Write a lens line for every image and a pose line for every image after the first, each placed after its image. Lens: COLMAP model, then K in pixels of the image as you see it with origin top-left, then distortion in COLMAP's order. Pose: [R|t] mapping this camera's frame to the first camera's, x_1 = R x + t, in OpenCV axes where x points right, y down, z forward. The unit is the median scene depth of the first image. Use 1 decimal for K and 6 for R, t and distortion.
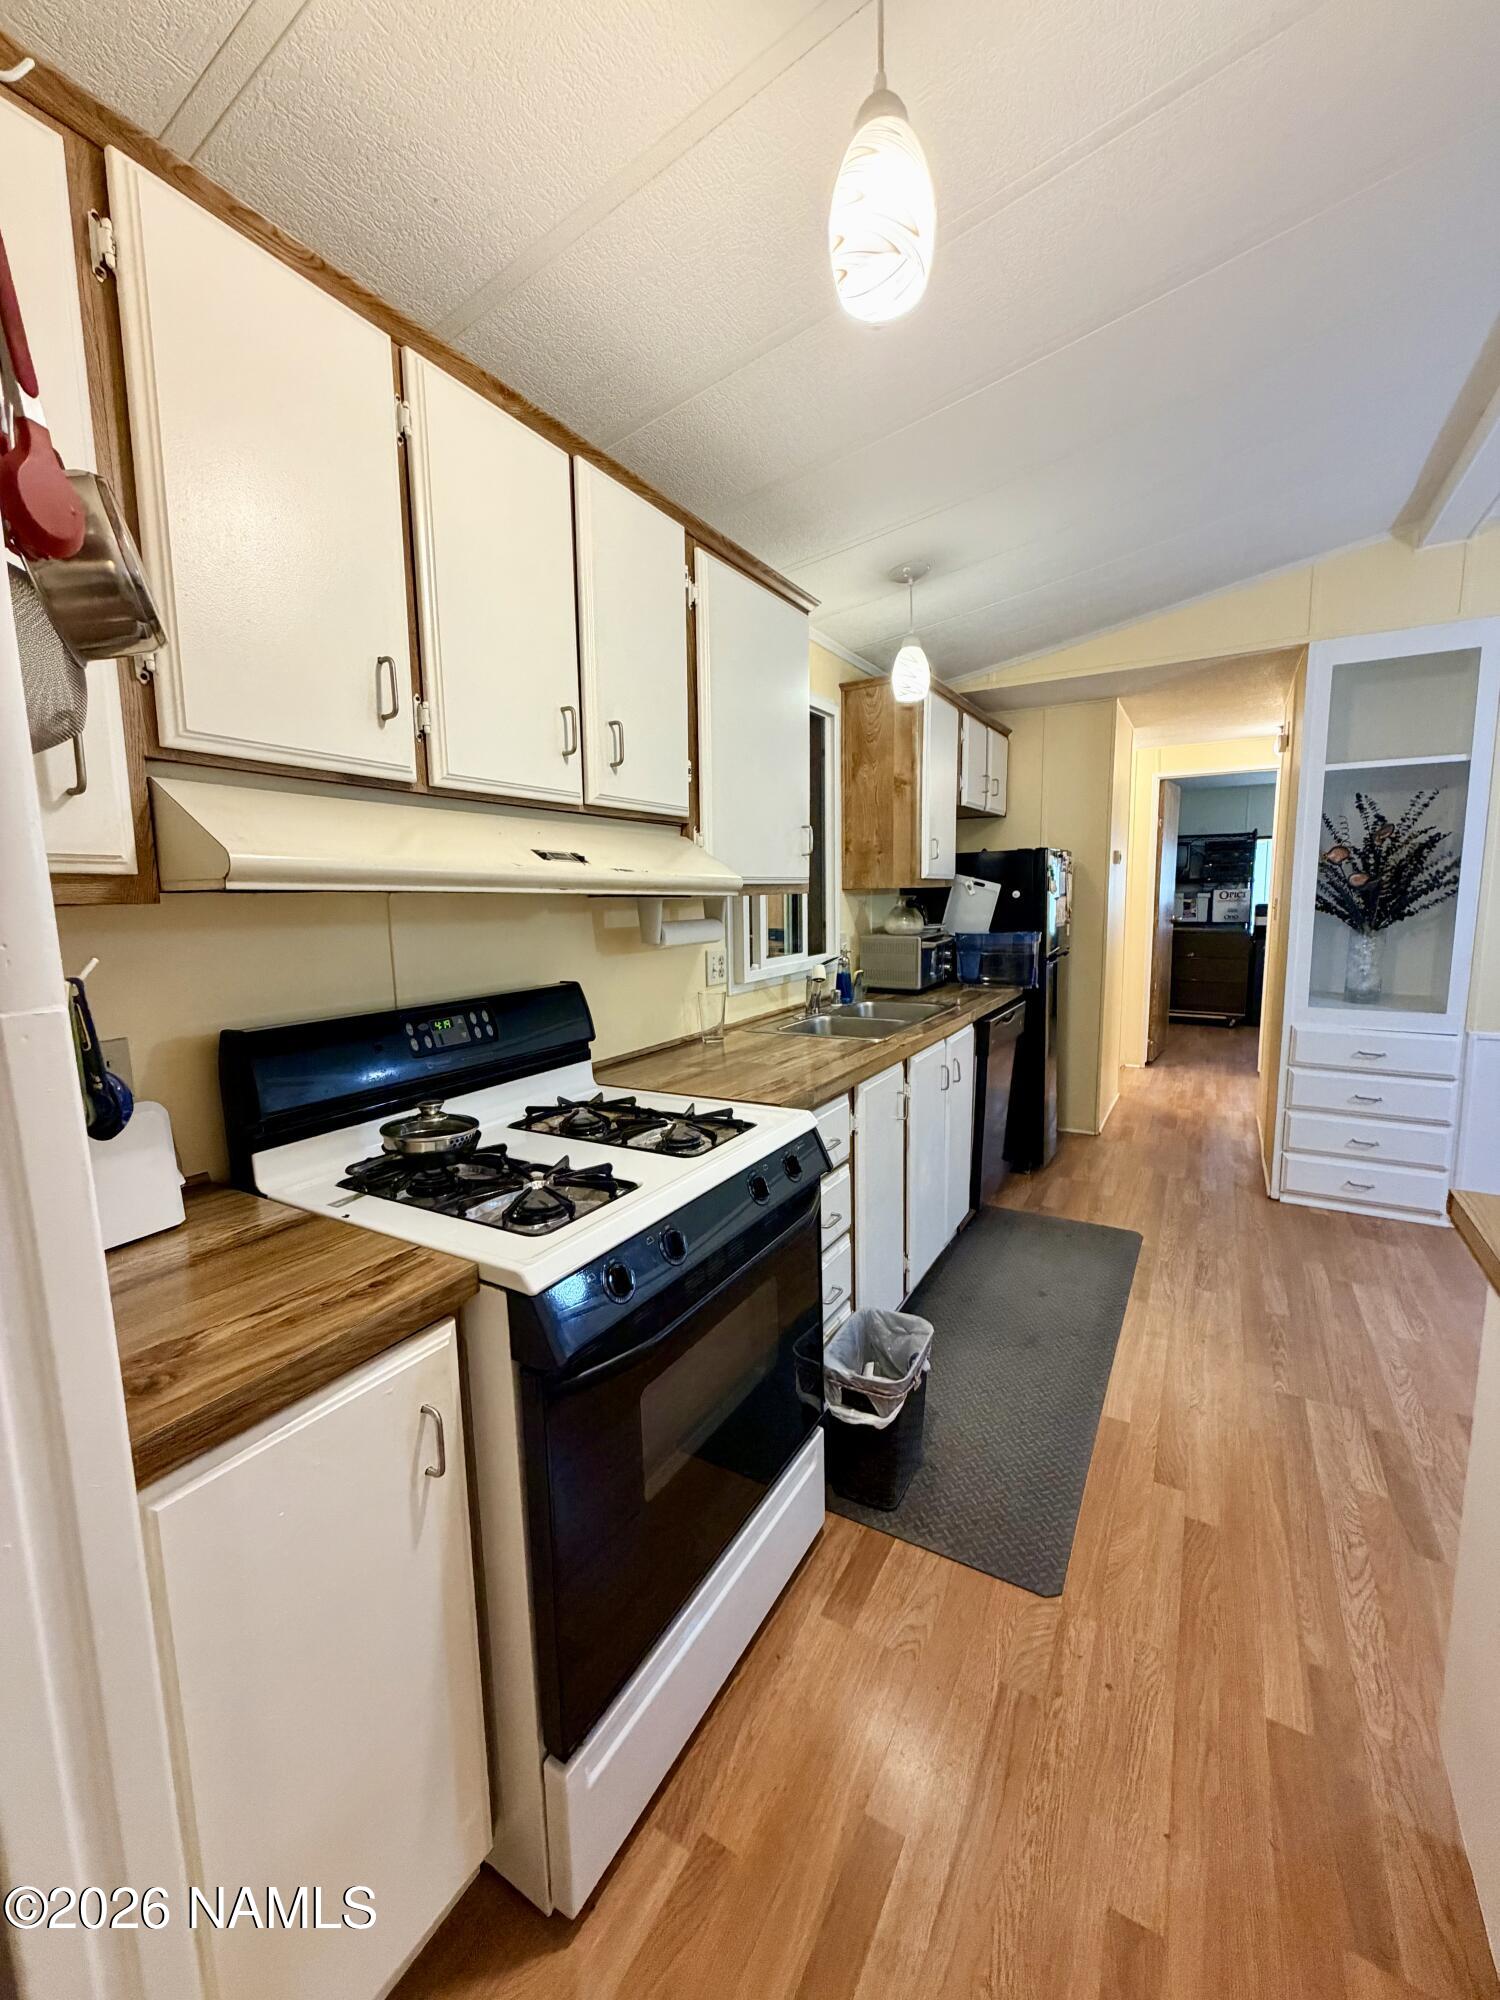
lens RADIAL K [[796.7, 0, 751.5], [0, 796.7, 993.9], [0, 0, 1]] dist [0.000967, 0.000240]
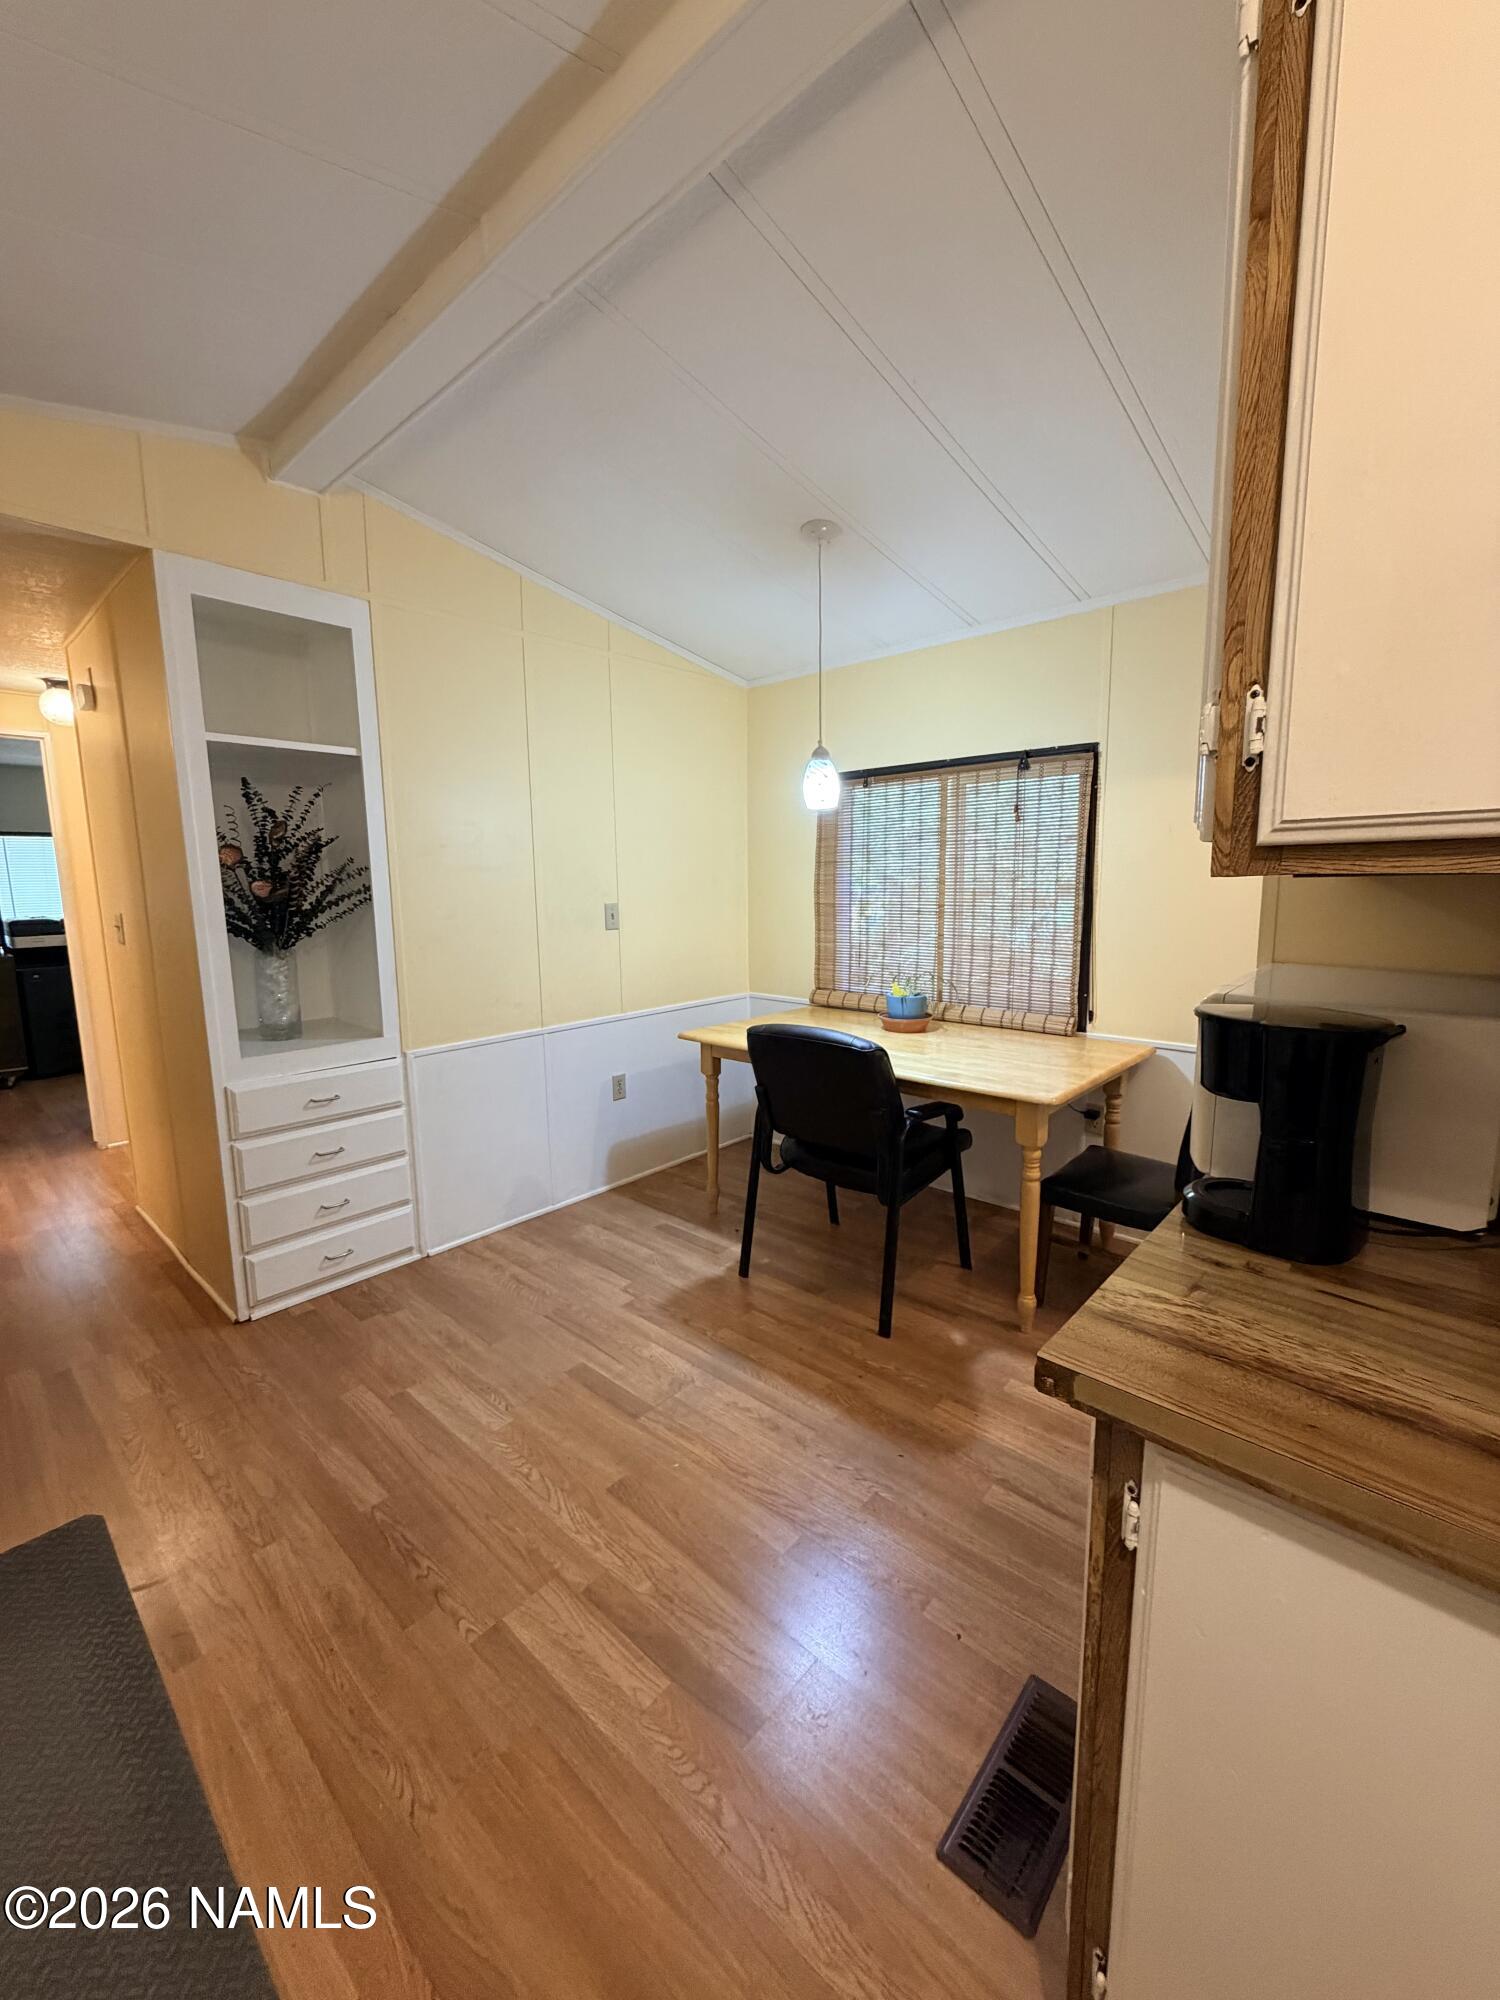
lens RADIAL K [[796.7, 0, 749.5], [0, 796.7, 994.3], [0, 0, 1]] dist [0.000967, 0.000240]
pose [[0.205824, -0.125717, 0.970480, 0.087066], [0.136161, 0.985746, 0.098817, -0.057431], [-0.969070, 0.111802, 0.220008, 0.408067]]
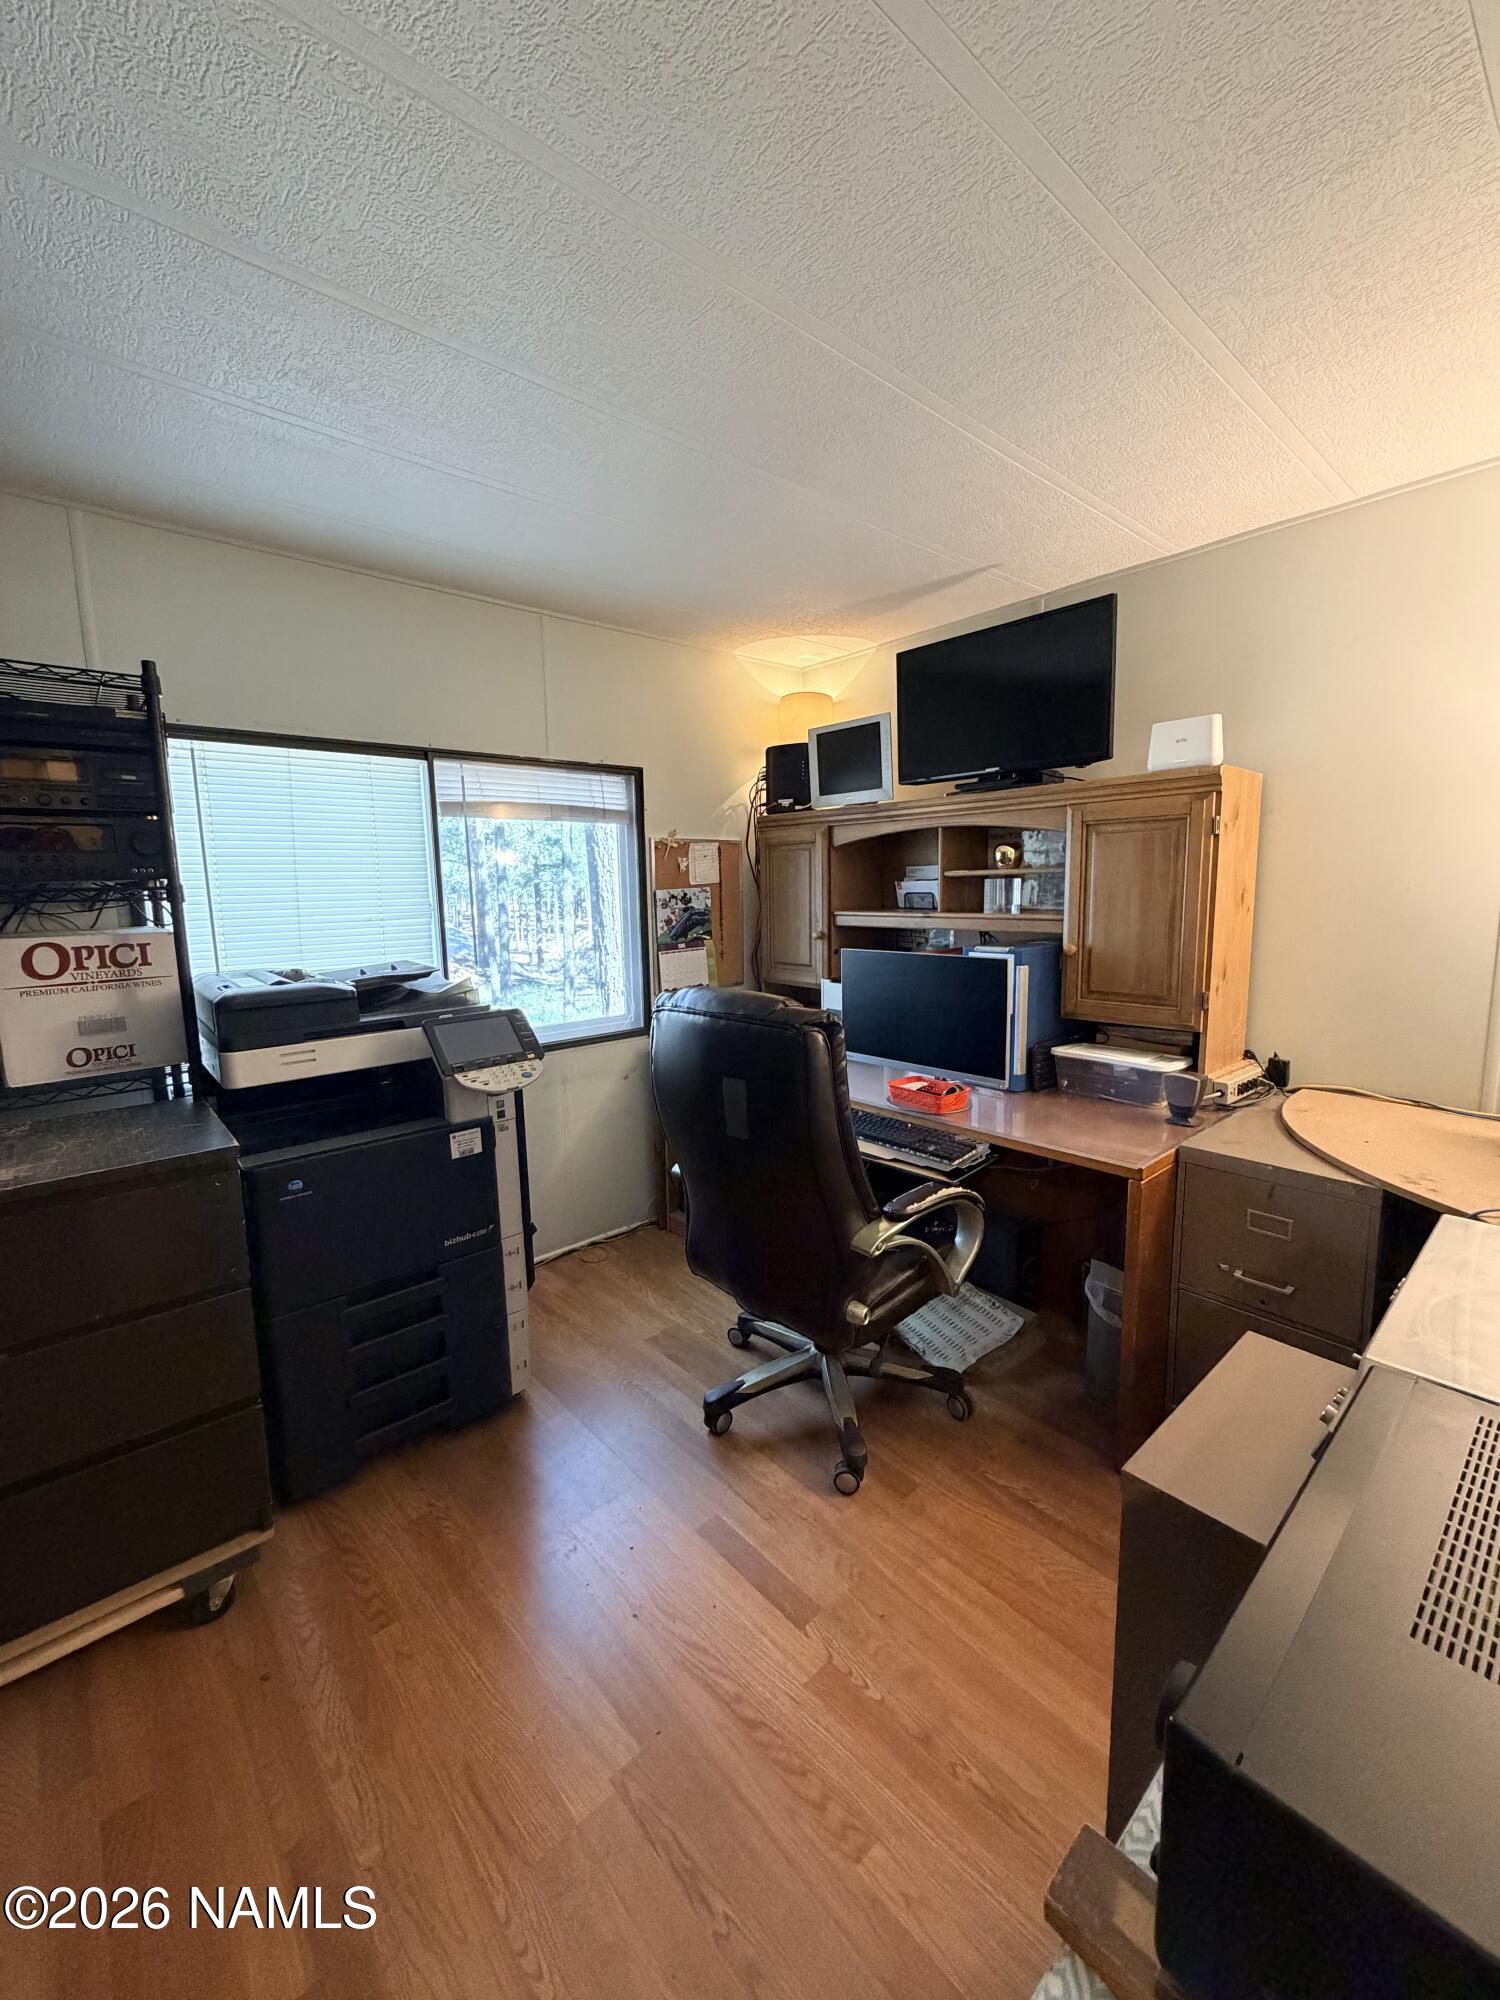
lens RADIAL K [[796.7, 0, 750.3], [0, 796.7, 993.7], [0, 0, 1]] dist [0.000967, 0.000240]
pose [[0.316114, -0.111722, 0.942120, 0.229306], [0.132045, 0.988558, 0.072923, -0.089666], [-0.939487, 0.101351, 0.327249, 0.613909]]
